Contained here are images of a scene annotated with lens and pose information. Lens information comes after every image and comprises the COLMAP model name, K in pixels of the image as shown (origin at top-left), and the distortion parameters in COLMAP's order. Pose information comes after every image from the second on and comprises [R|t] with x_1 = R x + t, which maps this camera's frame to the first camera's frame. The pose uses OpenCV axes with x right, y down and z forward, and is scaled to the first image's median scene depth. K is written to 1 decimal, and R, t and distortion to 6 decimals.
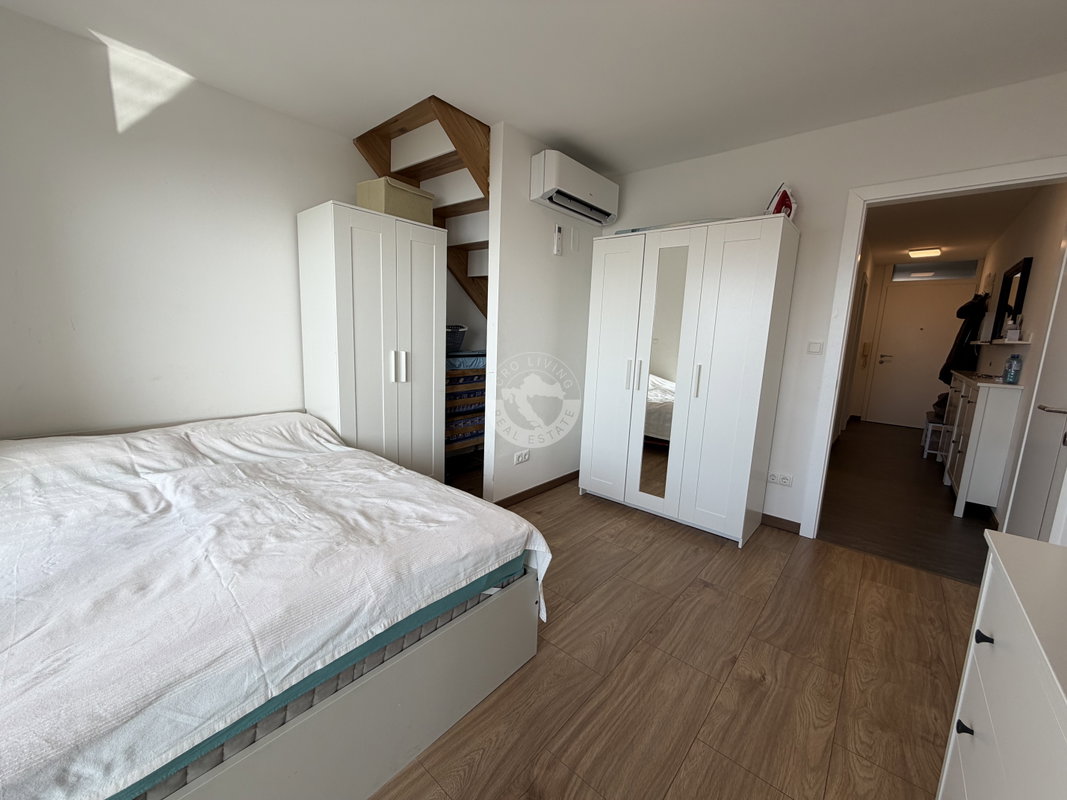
lens RADIAL K [[425.5, 0, 530.2], [0, 425.5, 398.1], [0, 0, 1]] dist [-0.000487, 0.000217]
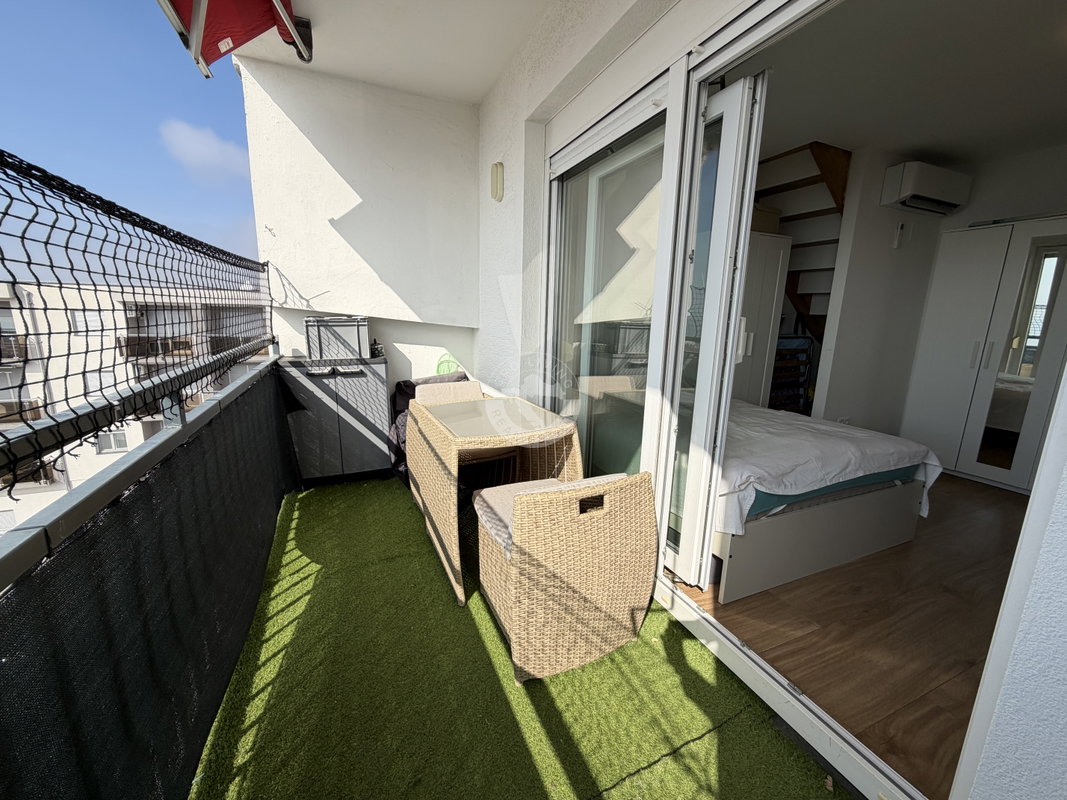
lens RADIAL K [[425.5, 0, 530.0], [0, 425.5, 400.0], [0, 0, 1]] dist [-0.000487, 0.000217]
pose [[0.900578, 0.070587, -0.428924, -0.566914], [-0.056470, 0.997364, 0.045567, 0.132047], [0.431010, -0.016815, 0.902191, -0.858330]]
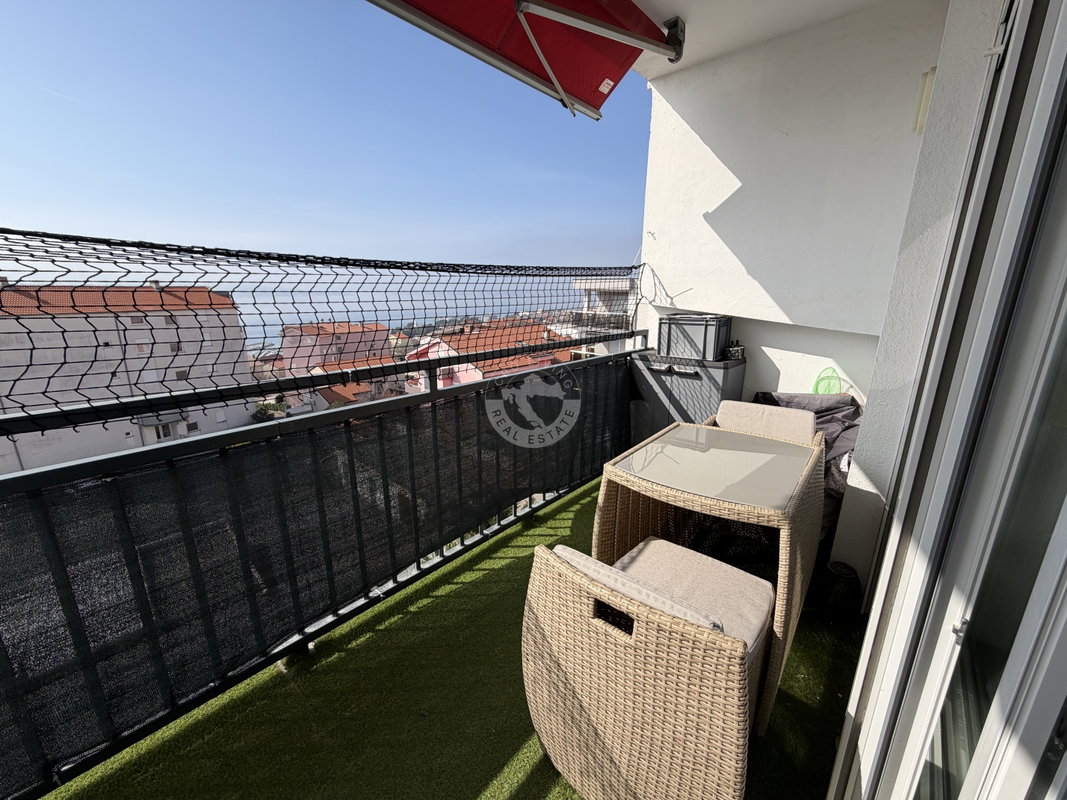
lens RADIAL K [[425.5, 0, 531.1], [0, 425.5, 399.7], [0, 0, 1]] dist [-0.000487, 0.000217]
pose [[-0.016033, 0.215009, -0.976480, -0.308738], [-0.160150, 0.963445, 0.214769, -0.017079], [0.986962, 0.159827, 0.018987, -0.242474]]
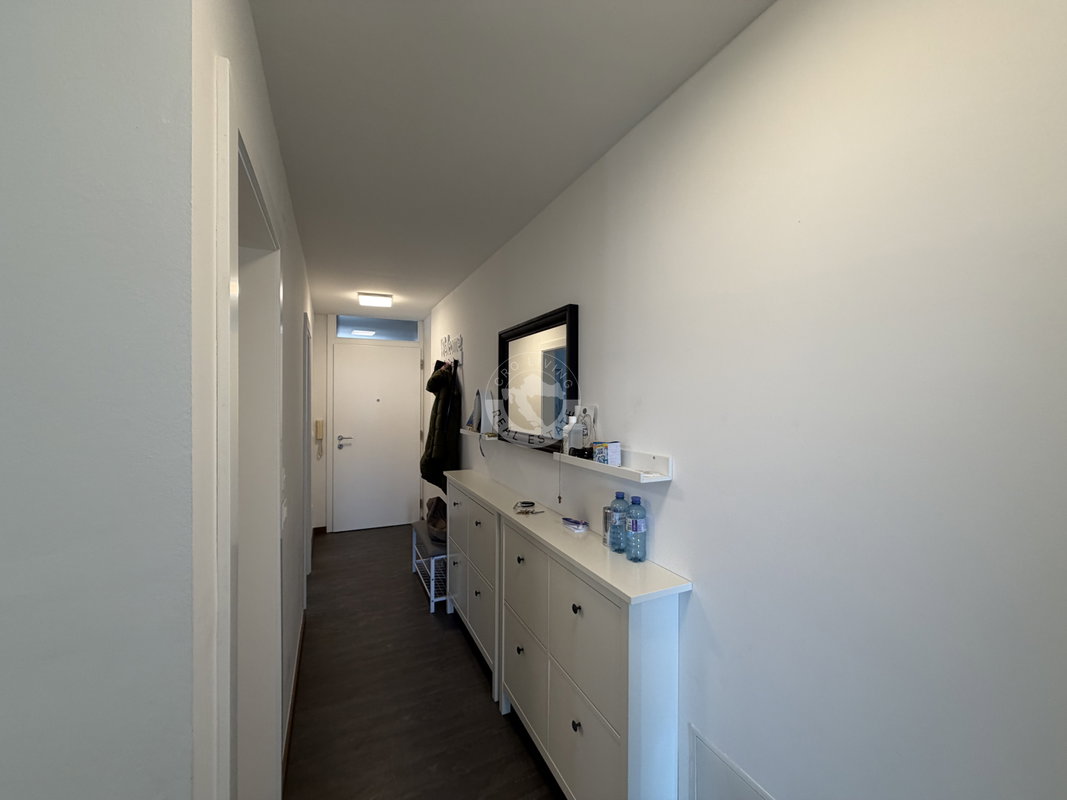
lens RADIAL K [[425.5, 0, 530.7], [0, 425.5, 398.0], [0, 0, 1]] dist [-0.000487, 0.000217]
pose [[0.405910, -0.034959, 0.913244, 0.382732], [0.150385, 0.988202, -0.029013, -0.120766], [-0.901455, 0.149115, 0.406378, 0.512958]]
